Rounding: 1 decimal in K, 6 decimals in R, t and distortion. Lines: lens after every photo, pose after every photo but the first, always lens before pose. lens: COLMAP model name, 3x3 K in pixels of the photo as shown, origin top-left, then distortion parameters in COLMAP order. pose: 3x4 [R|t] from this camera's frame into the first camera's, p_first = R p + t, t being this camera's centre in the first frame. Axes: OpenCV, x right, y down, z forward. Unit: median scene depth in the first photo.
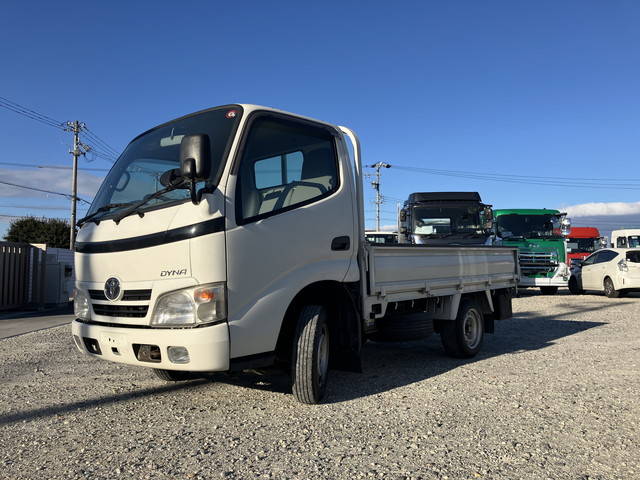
lens RADIAL K [[527.6, 0, 320.0], [0, 527.6, 240.0], [0, 0, 1]] dist [0.004896, 0.003795]
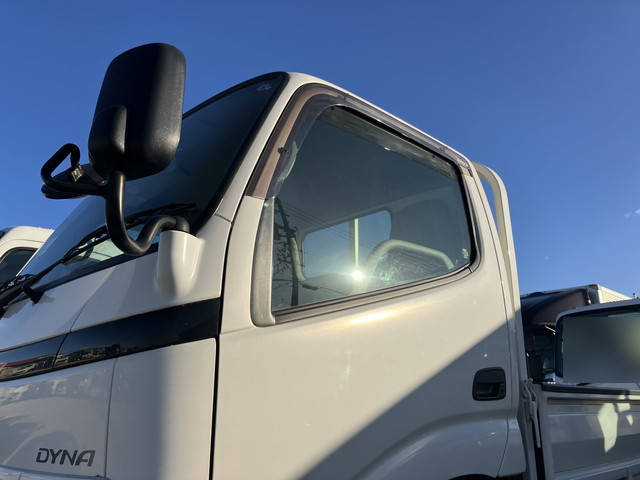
lens RADIAL K [[527.6, 0, 320.0], [0, 527.6, 240.0], [0, 0, 1]] dist [0.004896, 0.003795]
pose [[0.996468, 0.021203, -0.081253, -0.071397], [-0.040066, 0.970407, -0.238127, 0.000637], [0.073800, 0.240542, 0.967829, 0.529672]]
